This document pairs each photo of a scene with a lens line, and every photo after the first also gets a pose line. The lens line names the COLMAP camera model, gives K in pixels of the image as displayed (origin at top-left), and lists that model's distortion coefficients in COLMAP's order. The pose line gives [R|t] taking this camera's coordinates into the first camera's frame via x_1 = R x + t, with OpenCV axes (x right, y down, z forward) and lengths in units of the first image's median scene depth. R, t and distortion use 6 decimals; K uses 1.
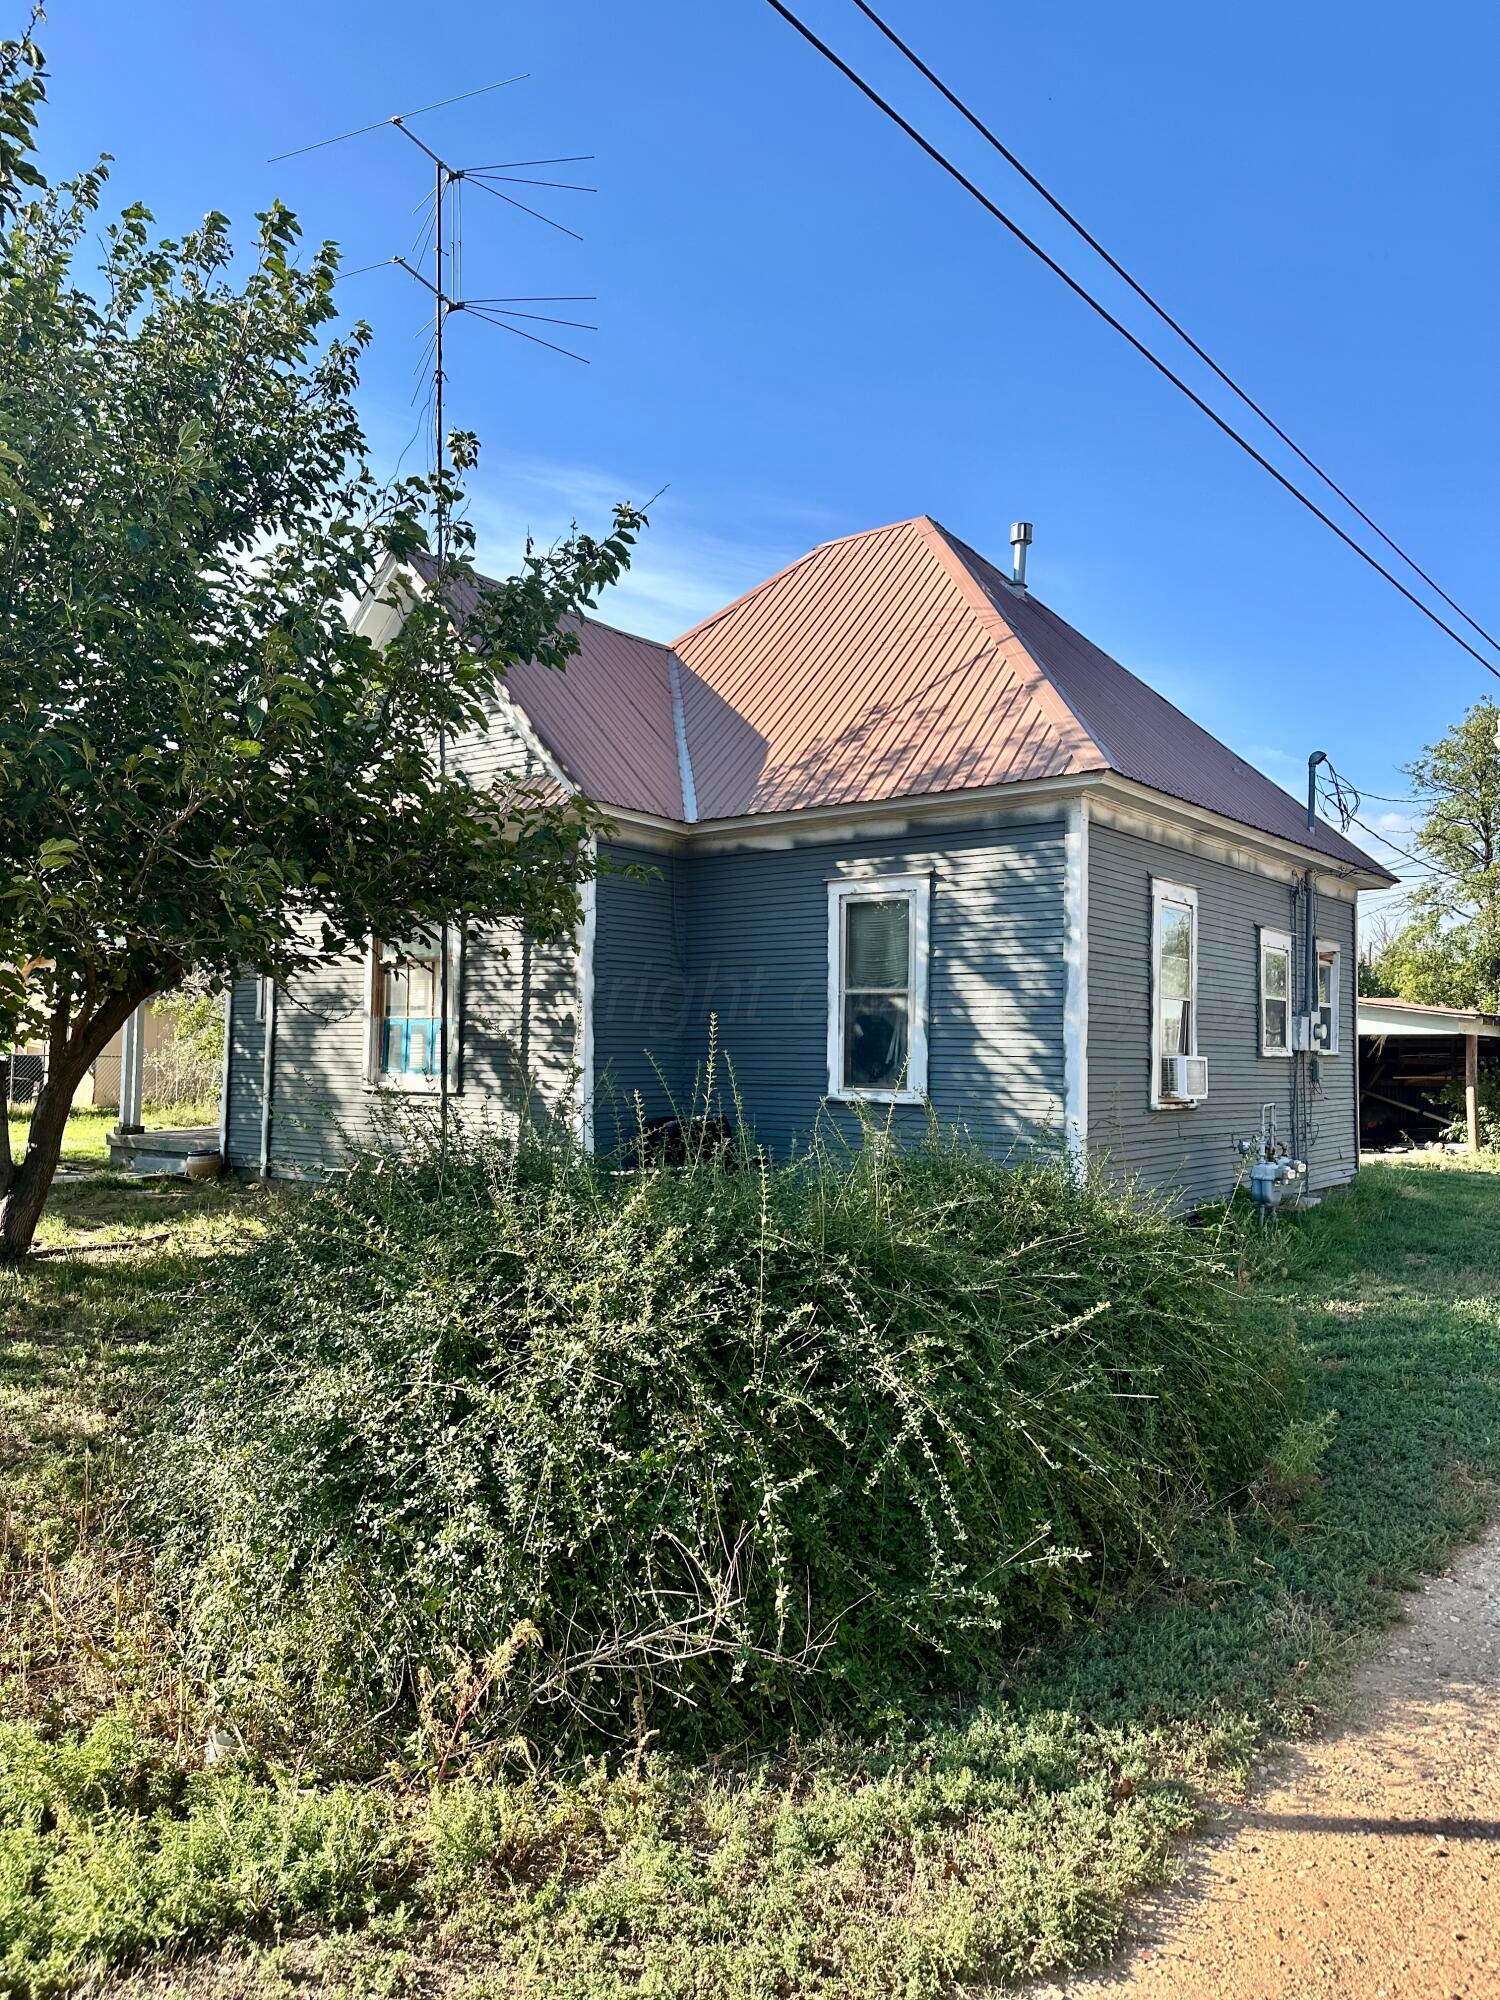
lens RADIAL K [[1459.9, 0, 744.9], [0, 1459.9, 997.6], [0, 0, 1]] dist [-0.008548, -0.029307]
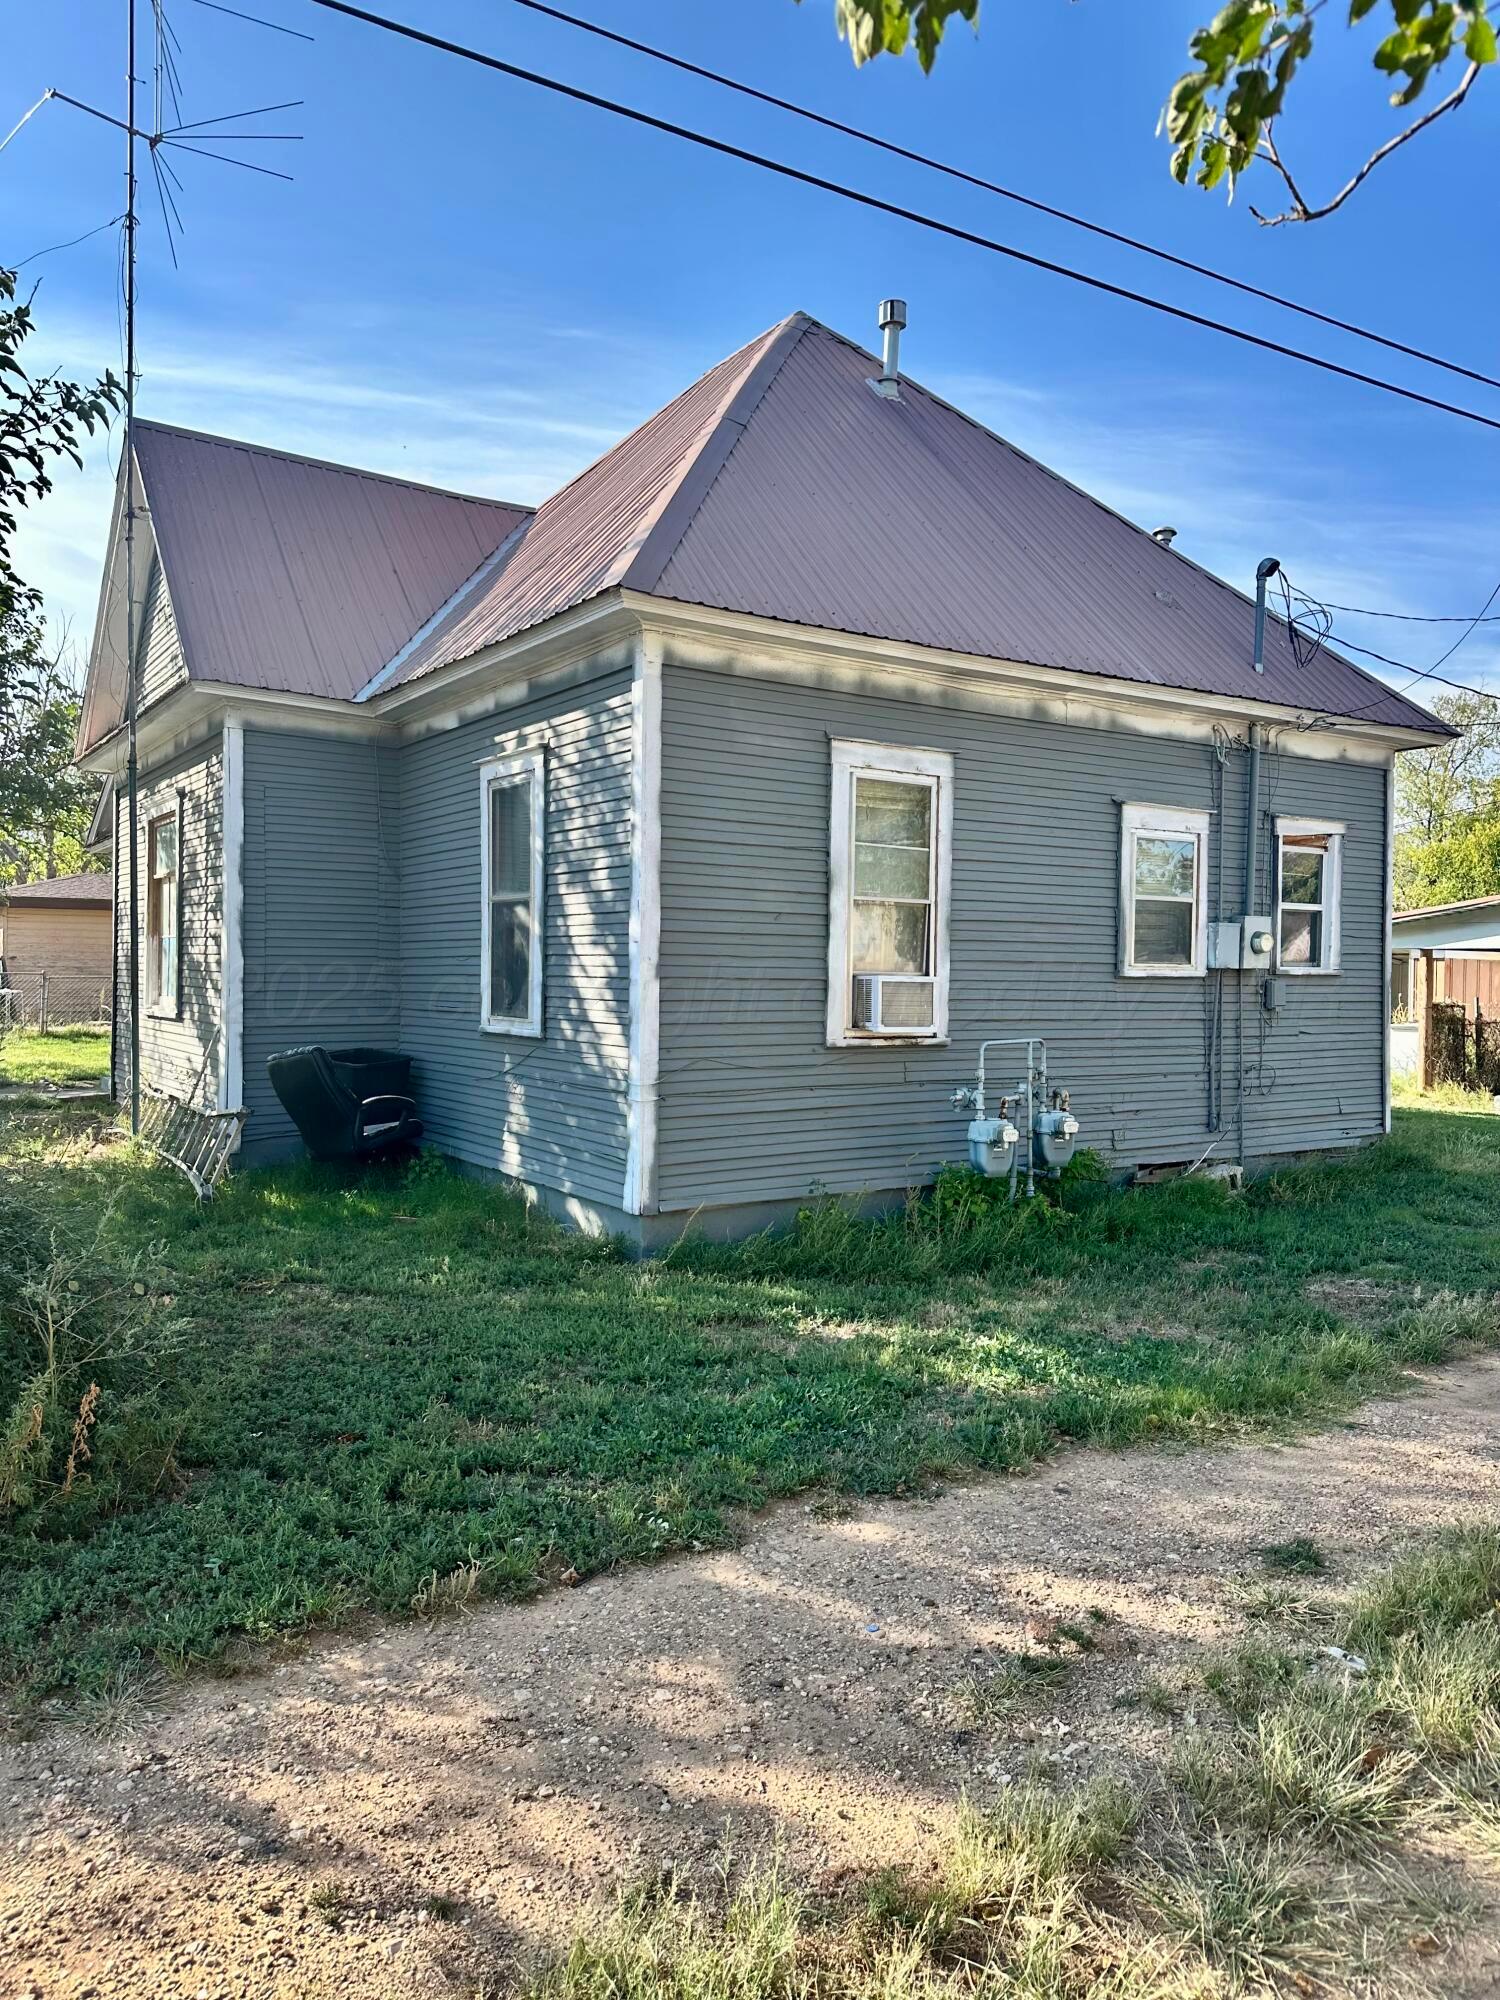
lens RADIAL K [[1459.9, 0, 756.5], [0, 1459.9, 1005.4], [0, 0, 1]] dist [-0.008548, -0.029307]
pose [[0.950540, 0.004677, -0.310566, 0.475992], [0.014141, 0.998198, 0.058313, 0.010466], [0.310279, -0.059820, 0.948762, 0.269116]]
